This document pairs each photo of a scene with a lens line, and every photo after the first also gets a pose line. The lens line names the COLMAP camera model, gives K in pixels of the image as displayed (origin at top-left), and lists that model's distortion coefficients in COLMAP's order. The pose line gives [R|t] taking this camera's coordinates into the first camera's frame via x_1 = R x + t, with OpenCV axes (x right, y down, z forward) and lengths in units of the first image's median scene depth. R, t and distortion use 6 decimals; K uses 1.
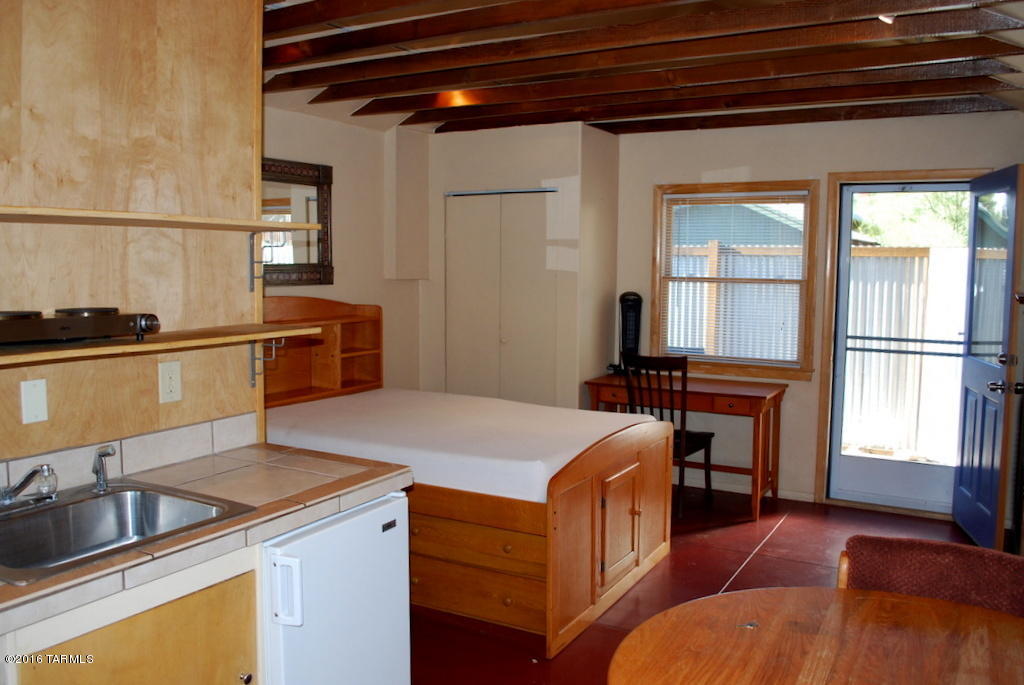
lens RADIAL K [[849.4, 0, 512.0], [0, 849.4, 342.5], [0, 0, 1]] dist [-0.075875, 0.005800]
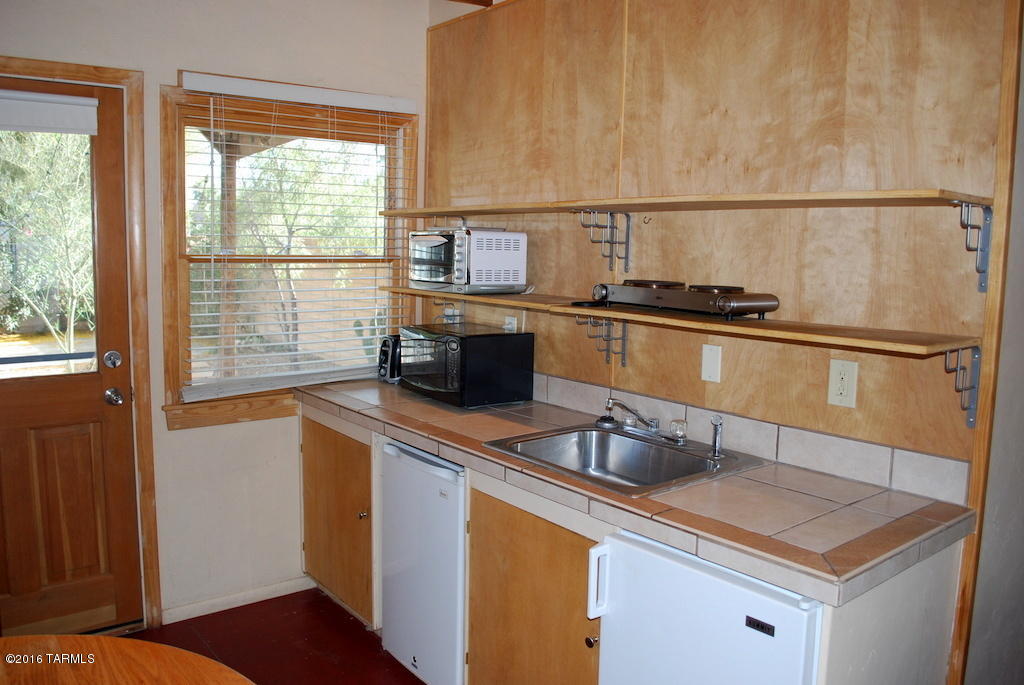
lens RADIAL K [[815.0, 0, 512.0], [0, 815.0, 342.5], [0, 0, 1]] dist [-0.063836, 0.005374]
pose [[-0.368955, 0.099205, -0.924138, 0.520106], [-0.108174, 0.982947, 0.148706, -0.087654], [0.923131, 0.154833, -0.351932, 1.023323]]
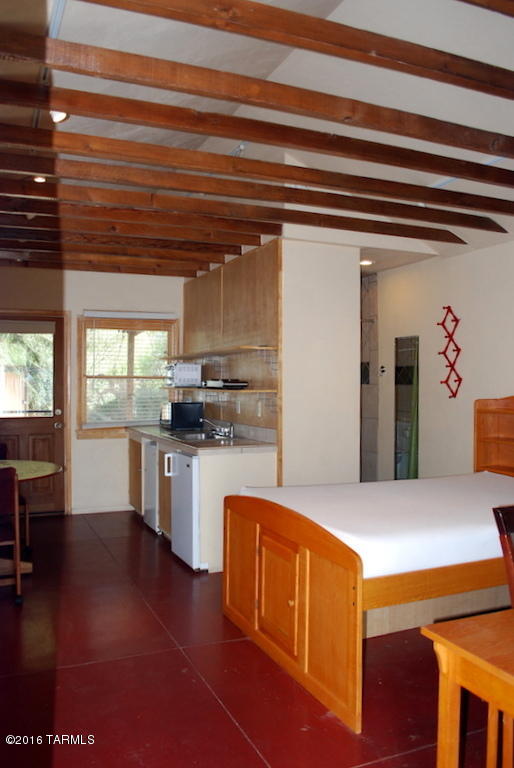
lens RADIAL K [[637.1, 0, 257.0], [0, 637.1, 384.0], [0, 0, 1]] dist [-0.075875, 0.005800]
pose [[-0.598092, -0.003975, -0.801418, 1.269056], [-0.079188, 0.995387, 0.054161, -0.147684], [0.797506, 0.095855, -0.595647, 2.299374]]
